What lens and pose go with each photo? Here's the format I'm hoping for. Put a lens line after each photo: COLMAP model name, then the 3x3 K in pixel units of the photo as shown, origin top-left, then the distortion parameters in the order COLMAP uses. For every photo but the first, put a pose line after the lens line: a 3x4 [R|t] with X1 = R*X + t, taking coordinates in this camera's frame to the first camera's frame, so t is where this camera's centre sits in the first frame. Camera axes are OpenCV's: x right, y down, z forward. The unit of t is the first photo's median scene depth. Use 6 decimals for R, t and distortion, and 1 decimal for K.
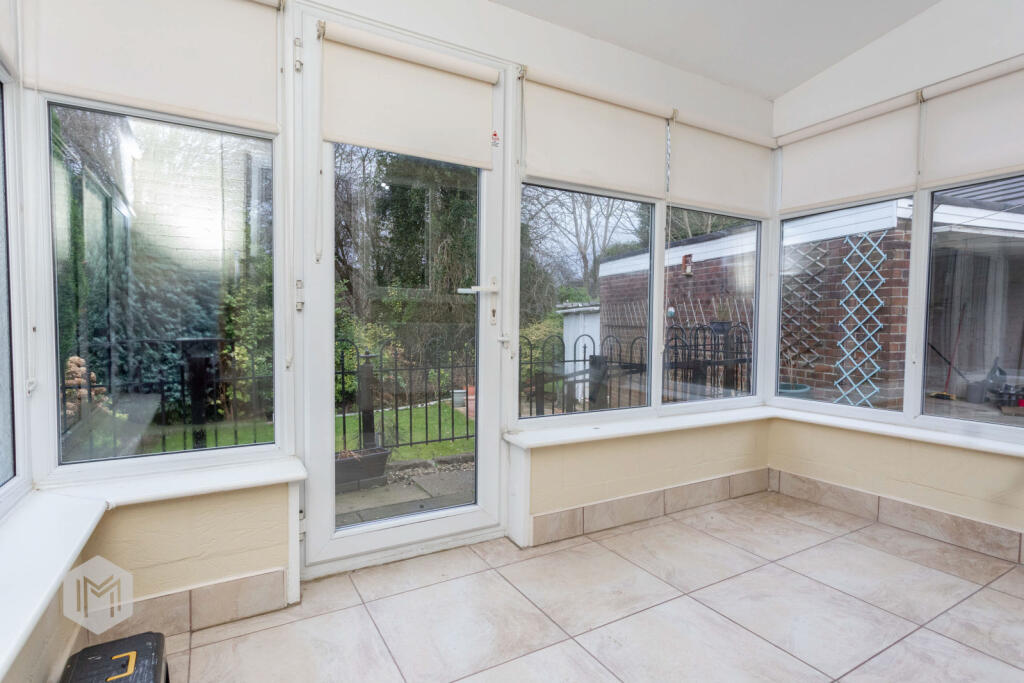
lens RADIAL K [[505.6, 0, 507.7], [0, 505.6, 347.2], [0, 0, 1]] dist [0.003201, 0.000353]
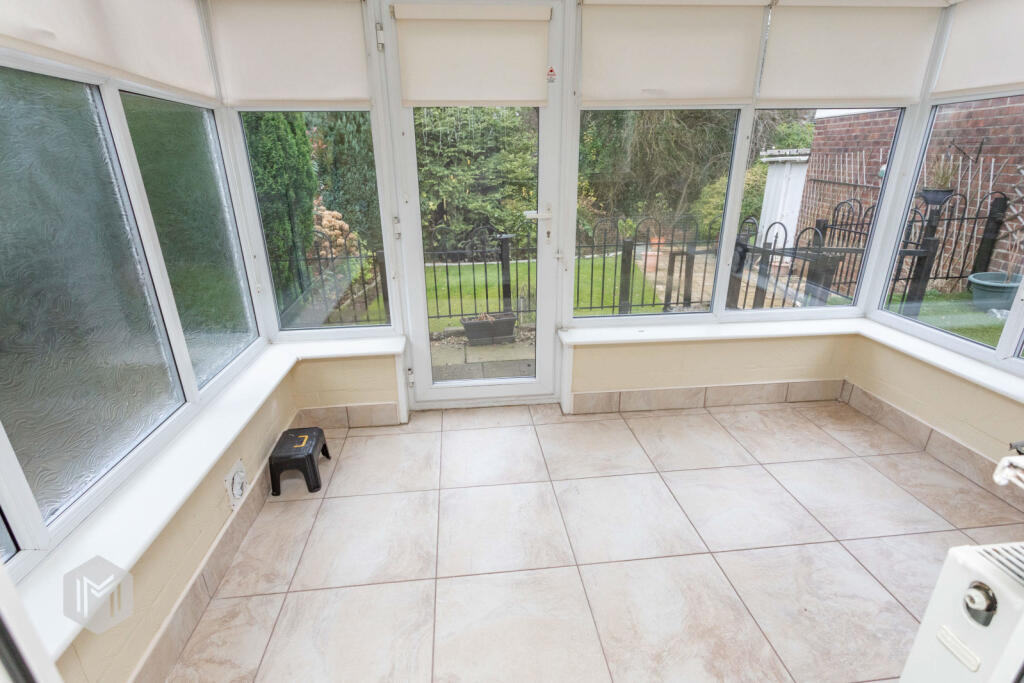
lens RADIAL K [[490.3, 0, 512.0], [0, 490.3, 341.5], [0, 0, 1]] dist [0.002459, 0.000331]
pose [[0.916472, 0.124339, -0.380289, 0.230144], [-0.000749, 0.951017, 0.309138, -0.115707], [0.400099, -0.283031, 0.871673, -0.082294]]
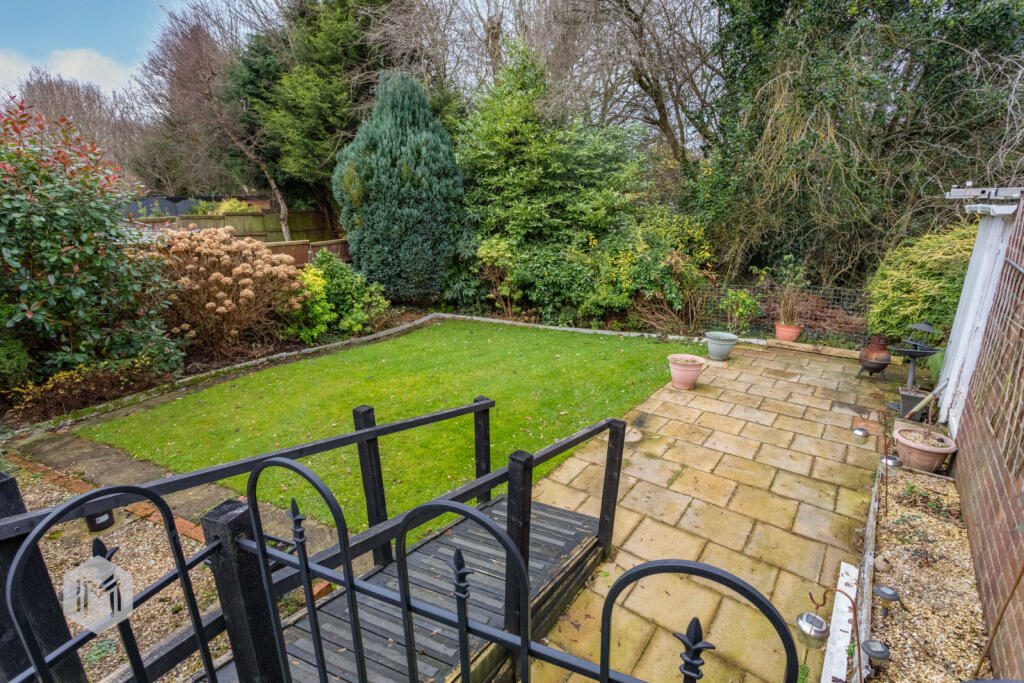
lens RADIAL K [[490.3, 0, 515.3], [0, 490.3, 338.3], [0, 0, 1]] dist [-0.020201, 0.013298]
pose [[0.599013, 0.219443, -0.770083, 0.788761], [-0.029016, 0.967032, 0.252996, -0.202019], [0.800214, -0.129203, 0.585632, 1.570873]]
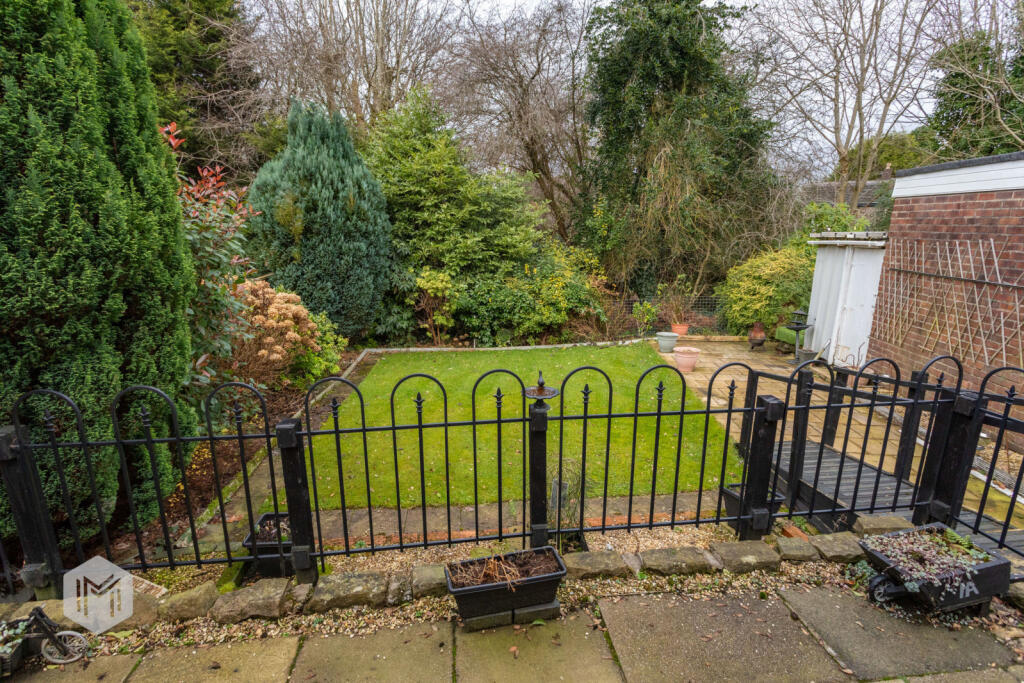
lens RADIAL K [[490.3, 0, 515.3], [0, 490.3, 338.3], [0, 0, 1]] dist [-0.020201, 0.013298]
pose [[0.925402, 0.088510, -0.368506, -0.103155], [-0.024223, 0.984172, 0.175553, -0.164516], [0.378211, -0.153530, 0.912899, 0.509308]]
